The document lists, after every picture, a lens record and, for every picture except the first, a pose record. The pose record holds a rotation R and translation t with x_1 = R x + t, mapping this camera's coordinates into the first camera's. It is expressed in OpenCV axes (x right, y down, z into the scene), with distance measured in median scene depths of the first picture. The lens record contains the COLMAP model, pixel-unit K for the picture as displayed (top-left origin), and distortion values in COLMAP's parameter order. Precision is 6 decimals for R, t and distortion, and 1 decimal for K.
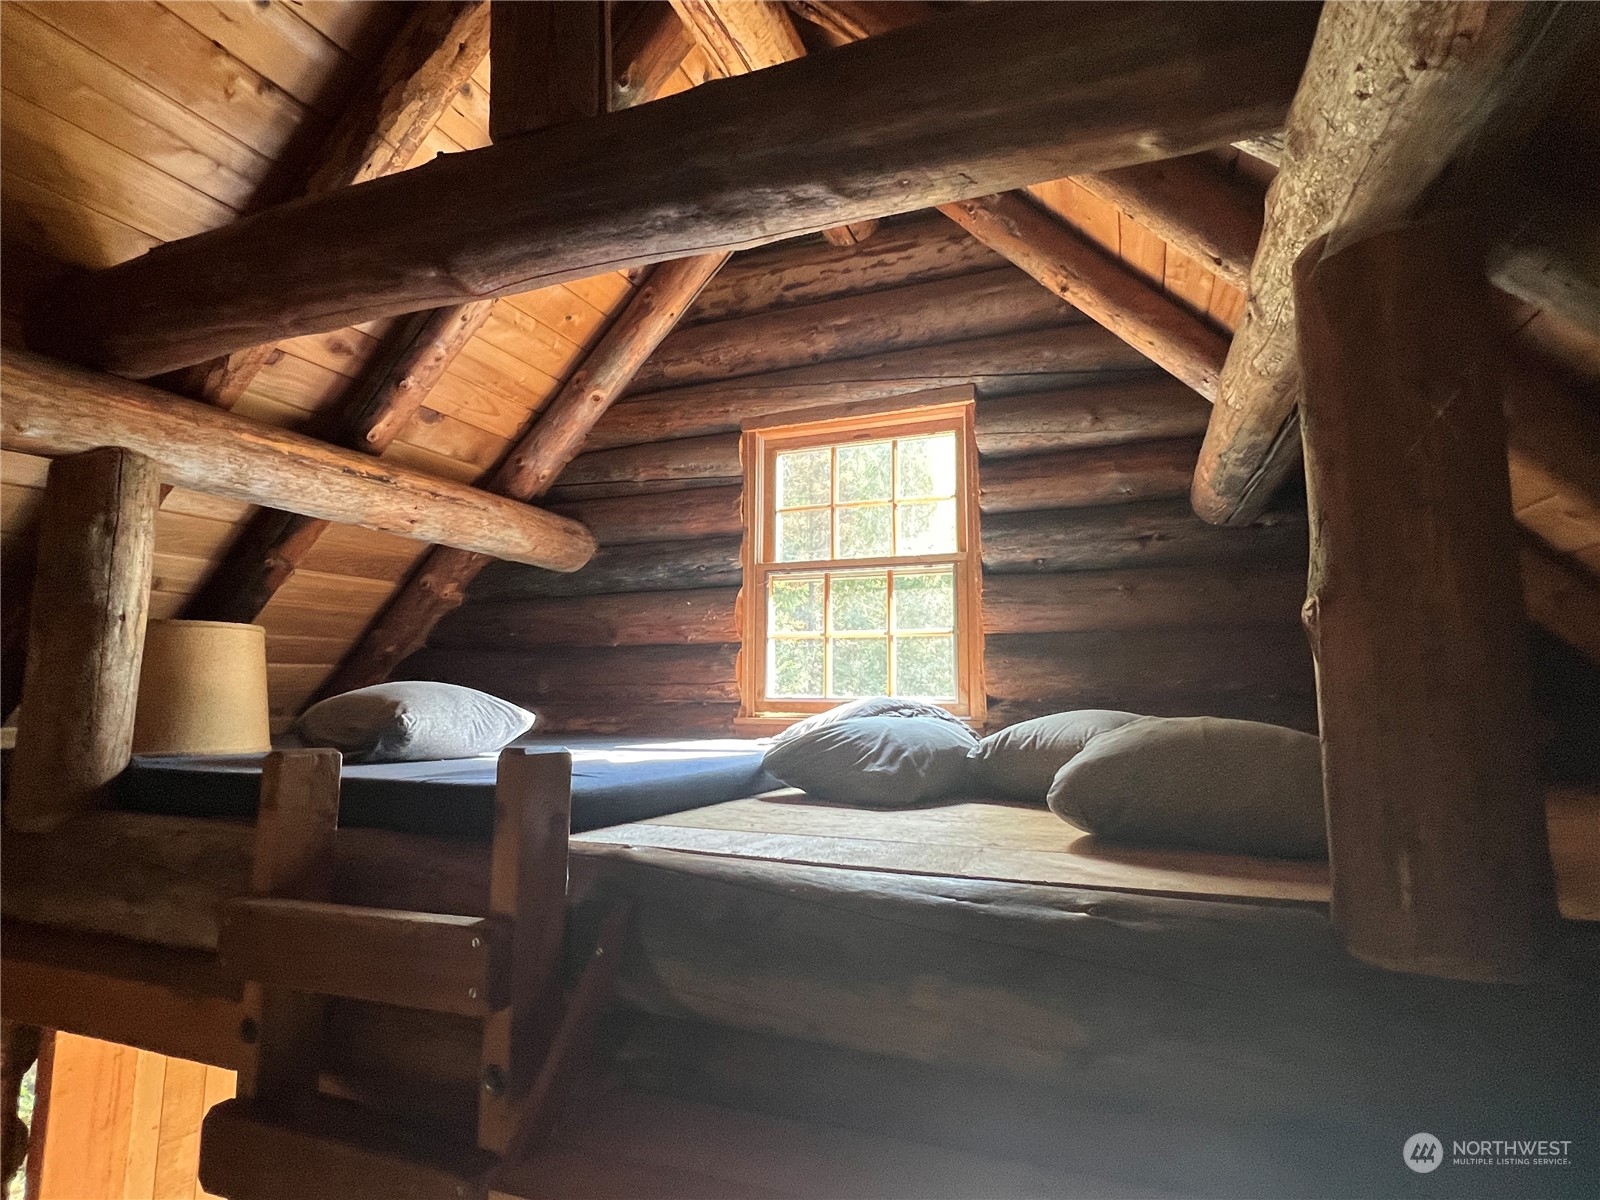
lens RADIAL K [[856.7, 0, 798.7], [0, 856.7, 593.5], [0, 0, 1]] dist [-0.002540, -0.000674]
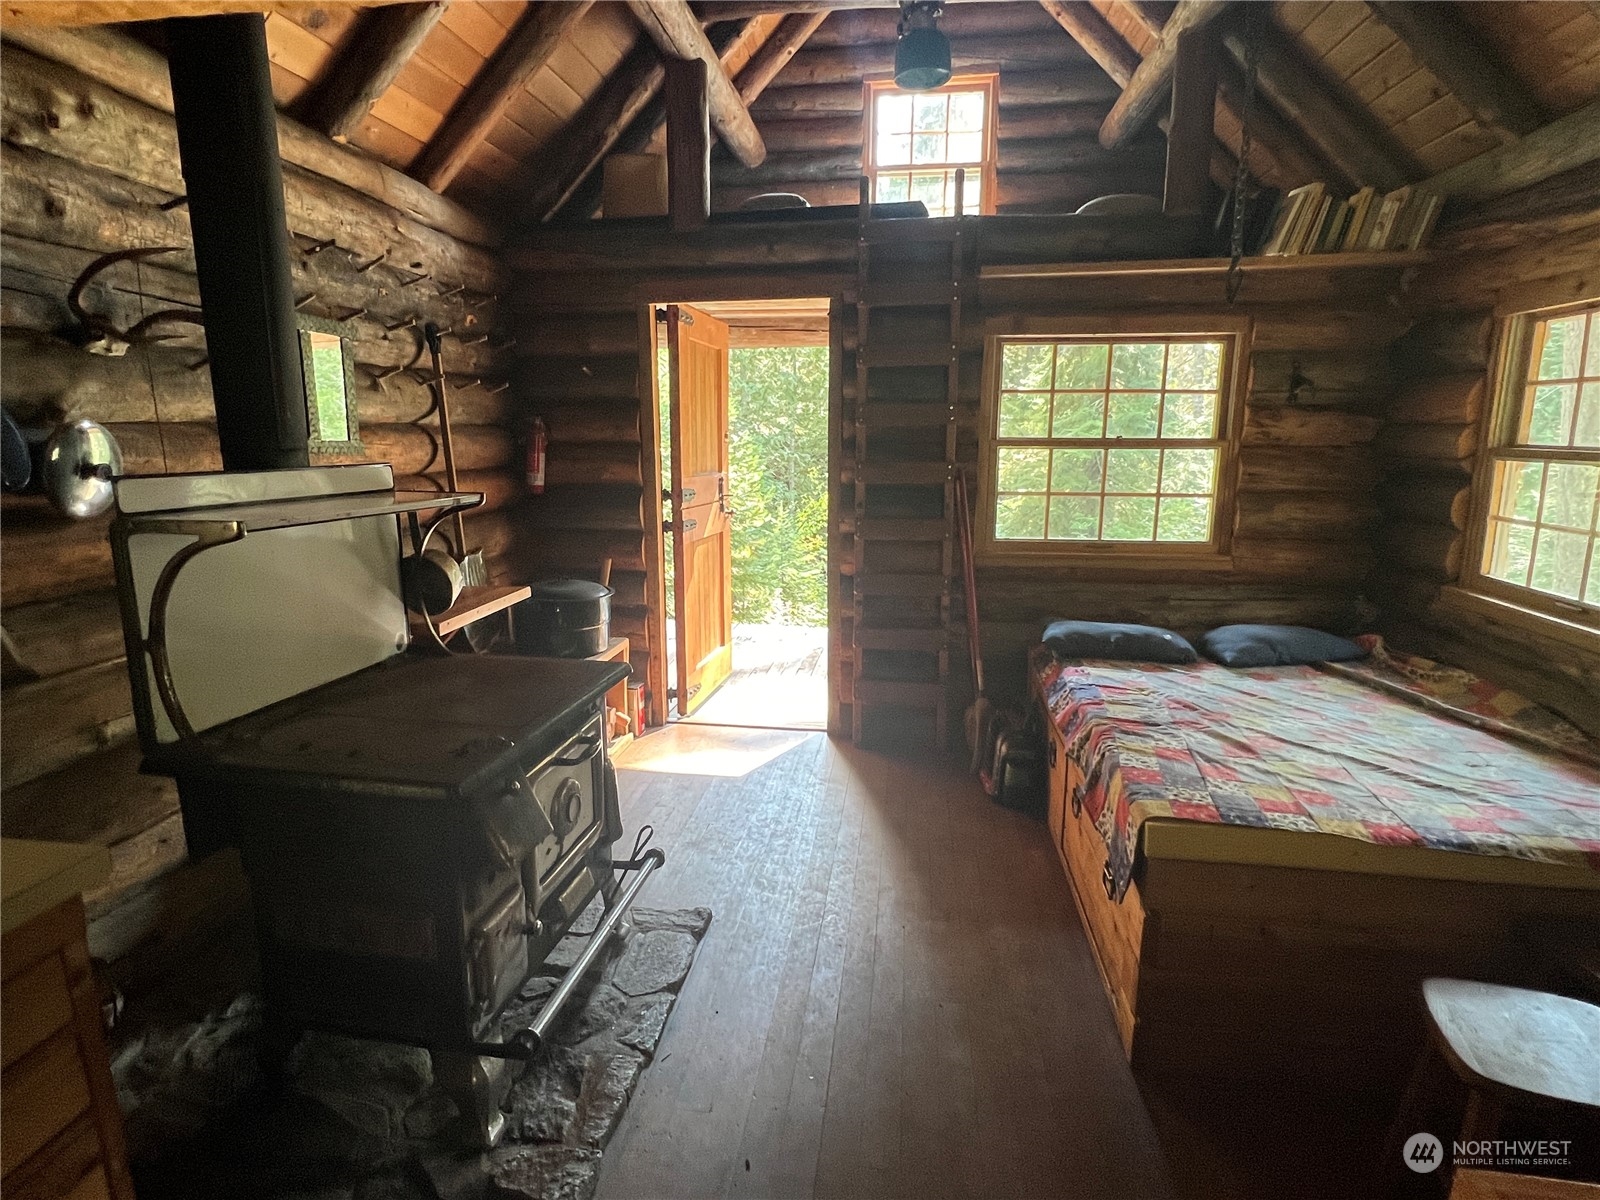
lens RADIAL K [[856.7, 0, 796.0], [0, 856.7, 596.6], [0, 0, 1]] dist [-0.002540, -0.000674]
pose [[0.971914, -0.049634, 0.230044, -0.738243], [-0.026390, 0.948356, 0.316110, 0.292051], [-0.233853, -0.313302, 0.920410, -1.024363]]
